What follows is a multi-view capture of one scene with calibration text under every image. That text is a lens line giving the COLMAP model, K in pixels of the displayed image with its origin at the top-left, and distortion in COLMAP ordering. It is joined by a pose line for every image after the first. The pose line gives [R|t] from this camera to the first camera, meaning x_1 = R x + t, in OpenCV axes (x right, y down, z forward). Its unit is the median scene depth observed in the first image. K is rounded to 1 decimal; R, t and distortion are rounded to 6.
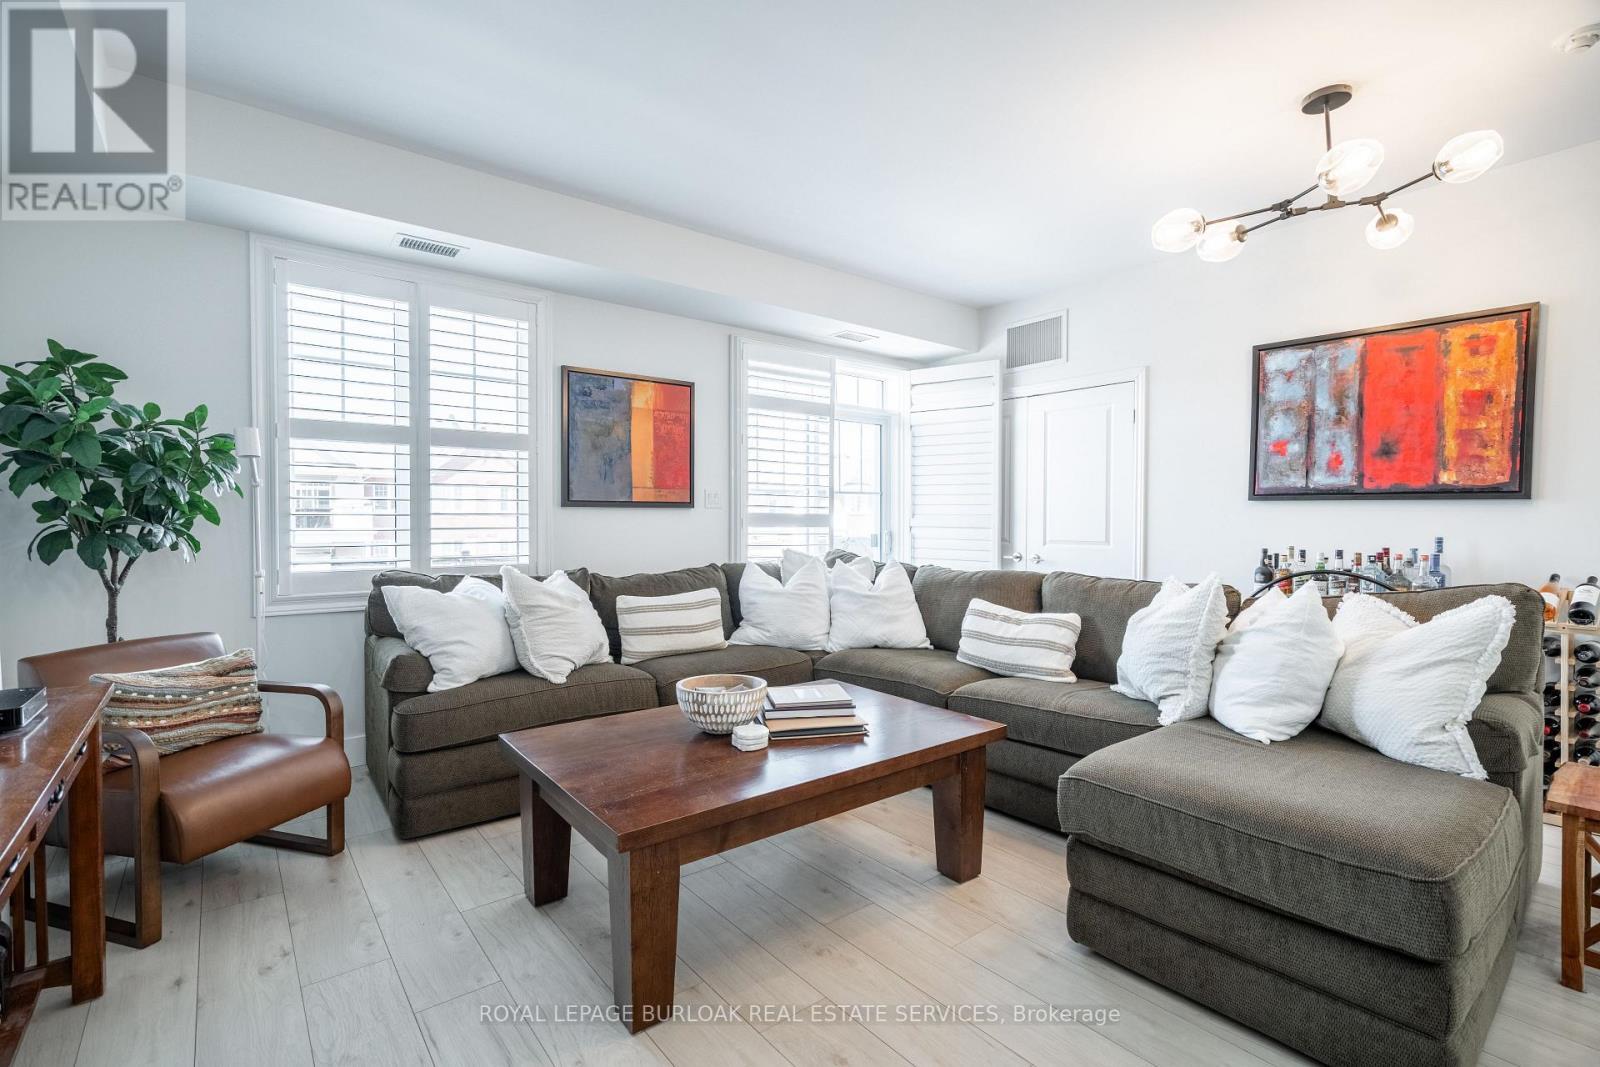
lens RADIAL K [[738.1, 0, 800.8], [0, 738.1, 528.5], [0, 0, 1]] dist [-0.001049, 0.001884]
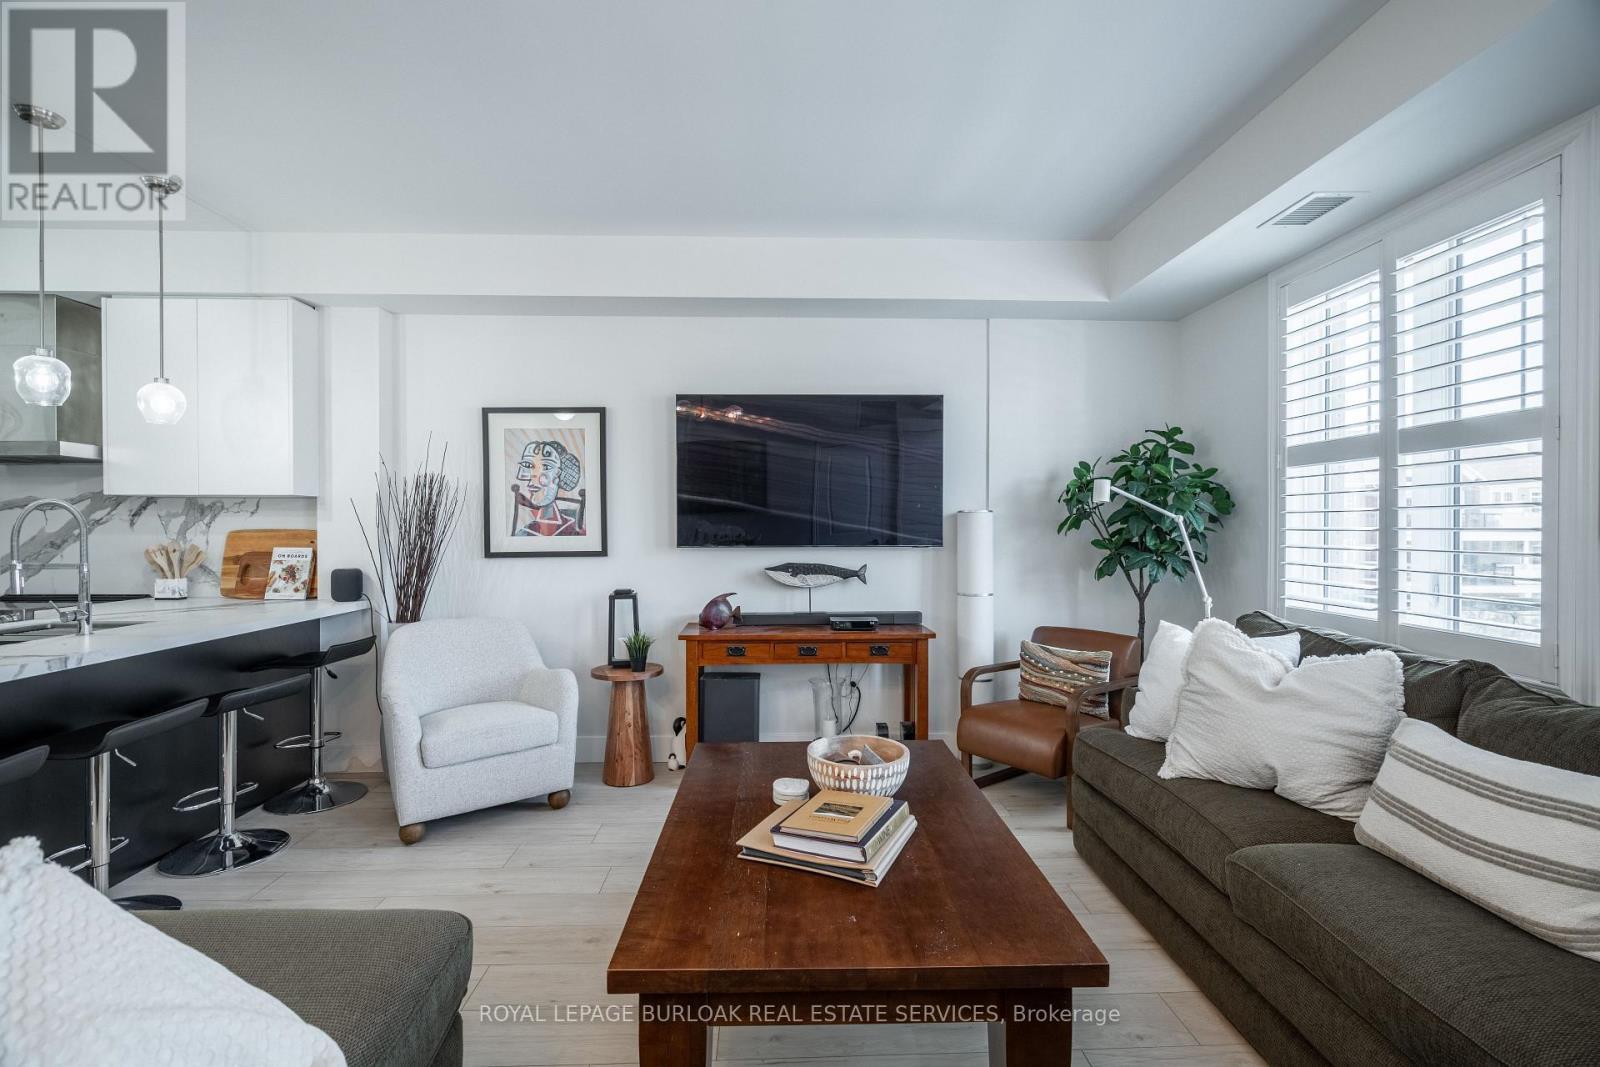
lens RADIAL K [[738.1, 0, 793.5], [0, 738.1, 528.7], [0, 0, 1]] dist [-0.001049, 0.001884]
pose [[-0.598813, 0.004455, -0.800877, 0.426042], [-0.009043, 0.999883, 0.012324, -0.043409], [0.800838, 0.014622, -0.598702, 0.958020]]
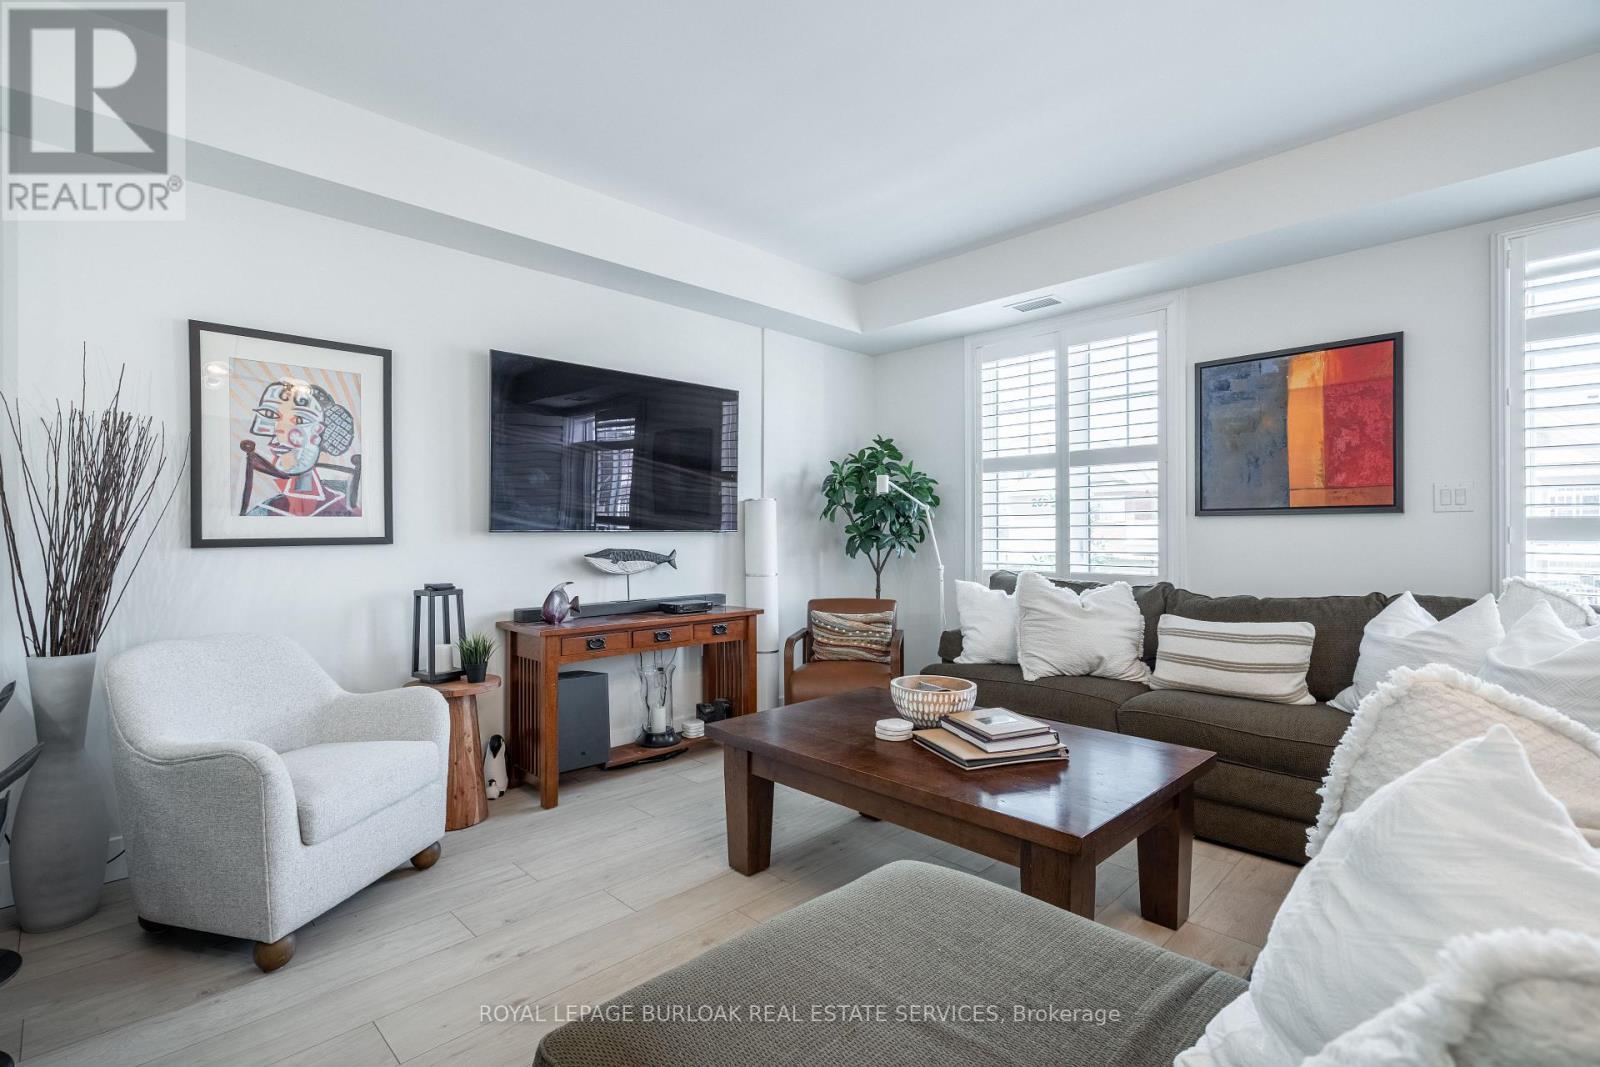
lens RADIAL K [[738.1, 0, 793.8], [0, 738.1, 532.1], [0, 0, 1]] dist [-0.001049, 0.001884]
pose [[0.104490, -0.004452, -0.994516, 0.603735], [-0.009636, 0.999939, -0.005489, 0.000311], [0.994479, 0.010156, 0.104440, 0.448163]]
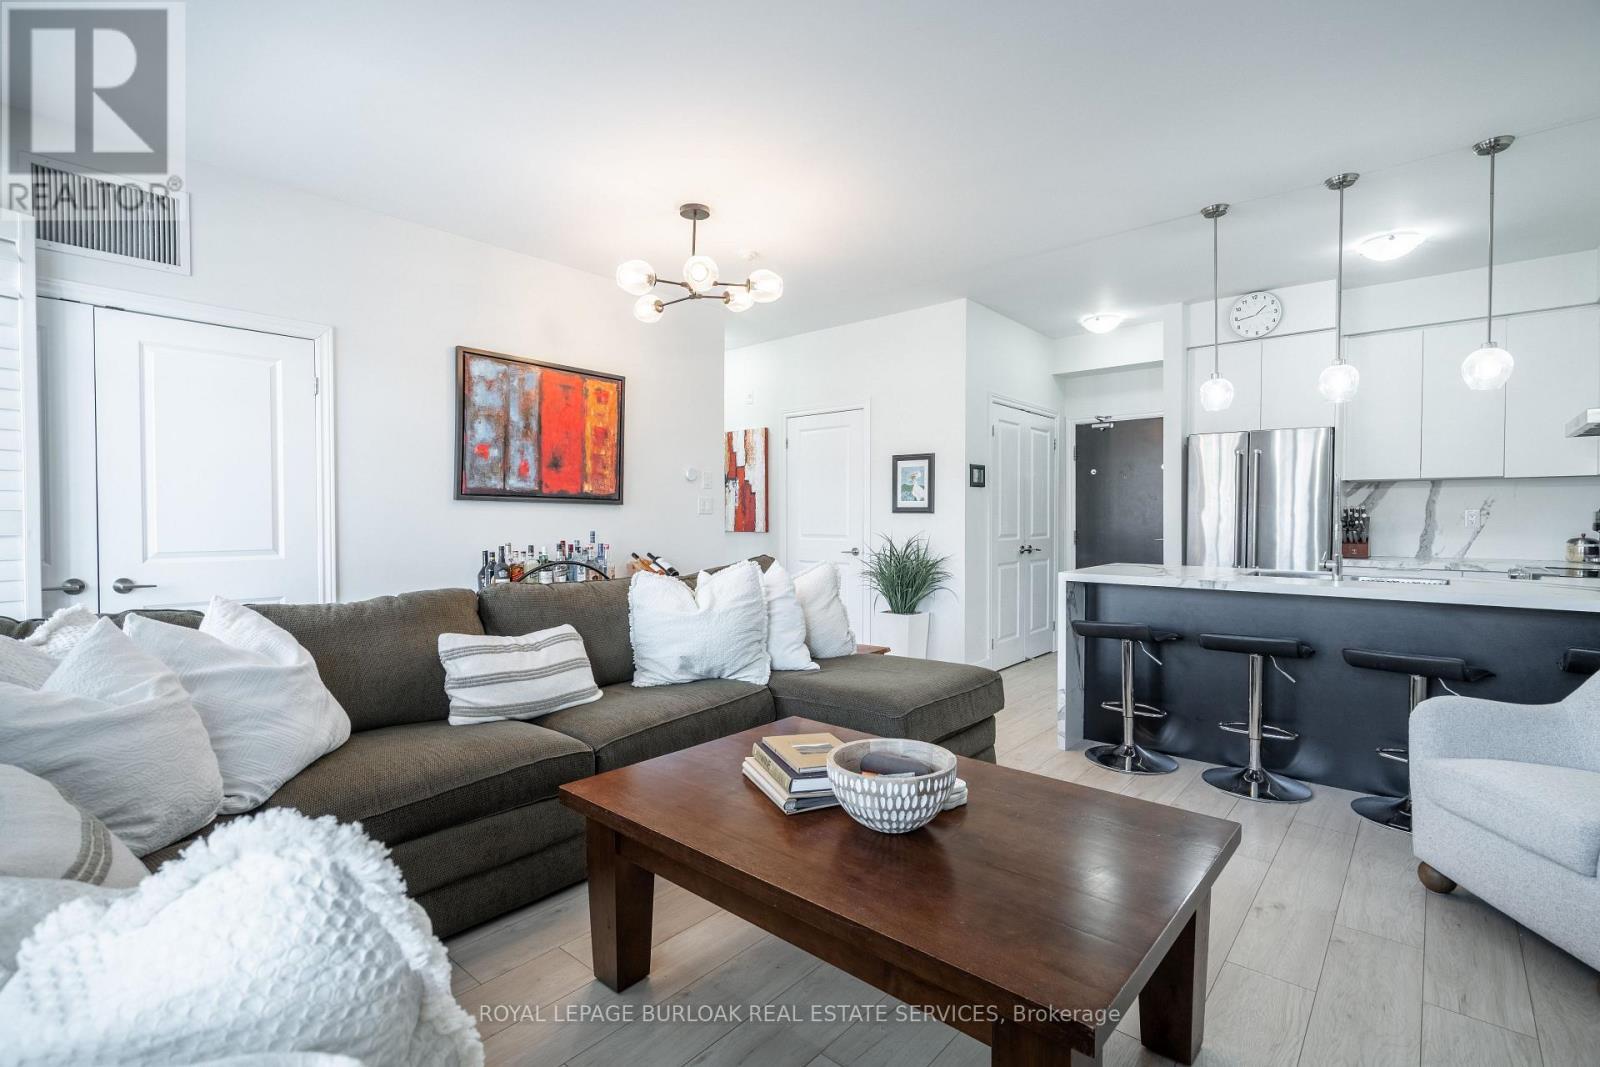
lens RADIAL K [[747.1, 0, 794.7], [0, 747.1, 534.4], [0, 0, 1]] dist [-0.001181, -0.000149]
pose [[-0.187212, -0.026196, 0.981970, -0.512800], [0.011263, 0.999521, 0.028812, -0.015897], [-0.982255, 0.016454, -0.186827, 0.802269]]
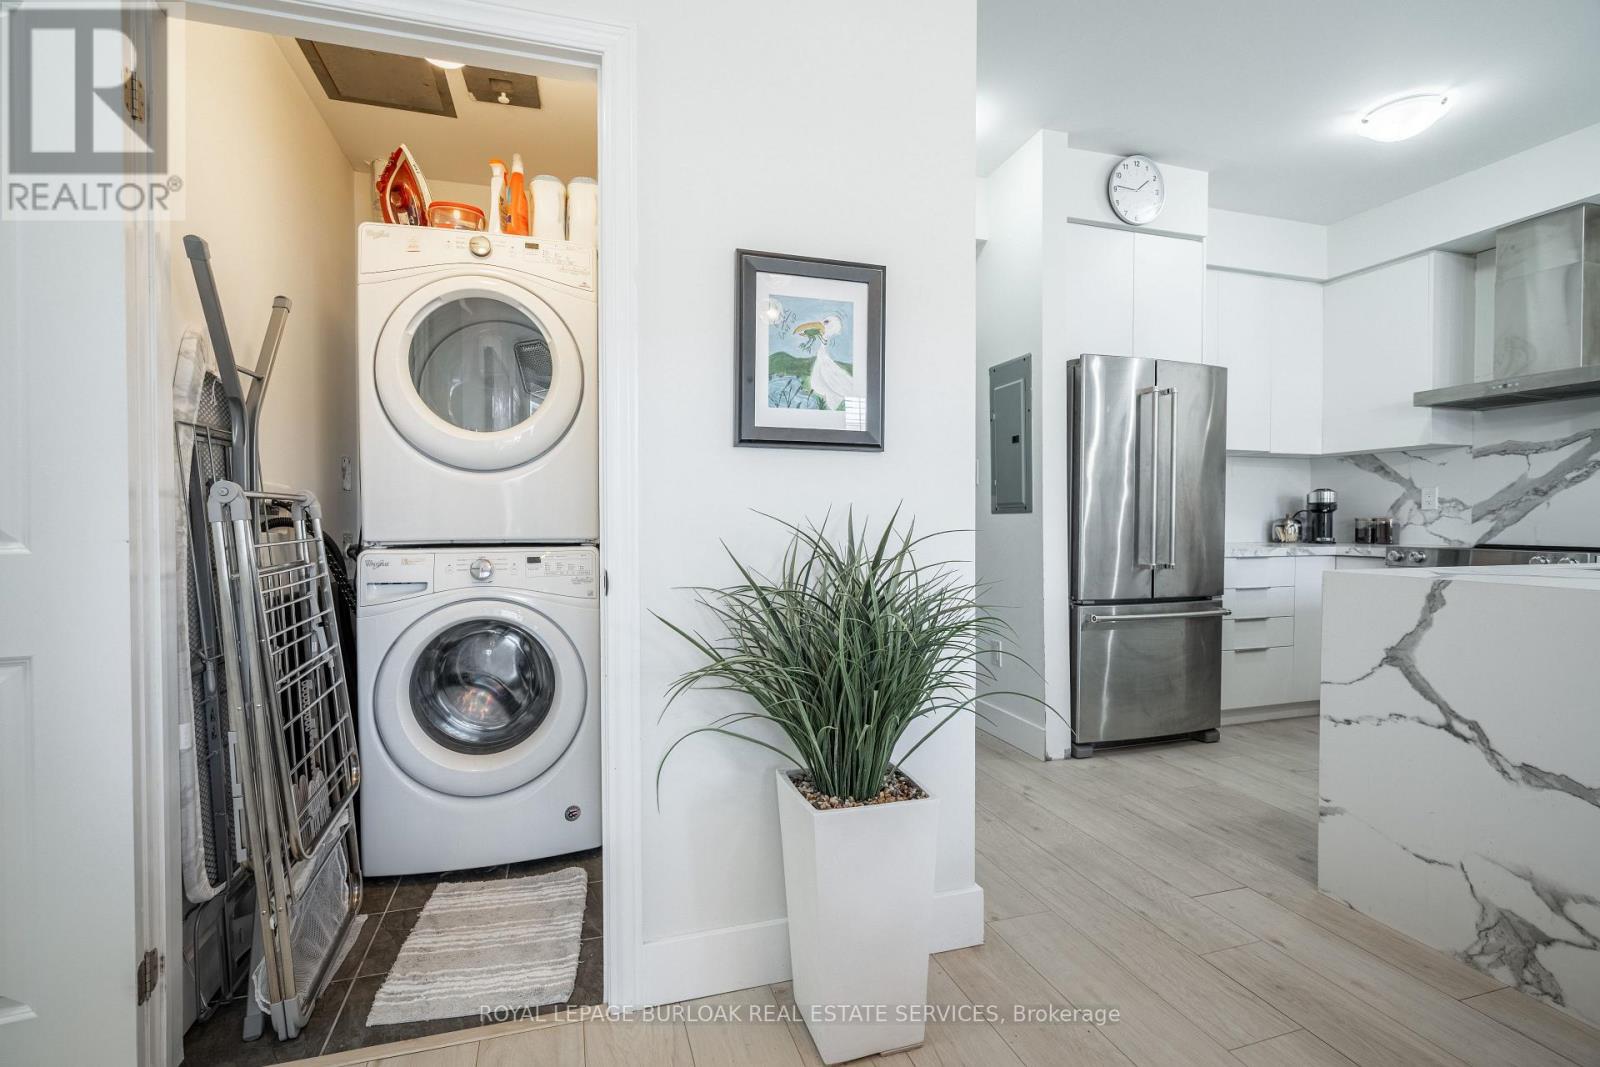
lens RADIAL K [[740.3, 0, 802.0], [0, 740.3, 534.1], [0, 0, 1]] dist [0.001581, -0.000467]
pose [[-0.933989, -0.007331, 0.357227, 0.773949], [0.003483, 0.999555, 0.029620, 0.027603], [-0.357285, 0.028909, -0.933548, 0.722941]]
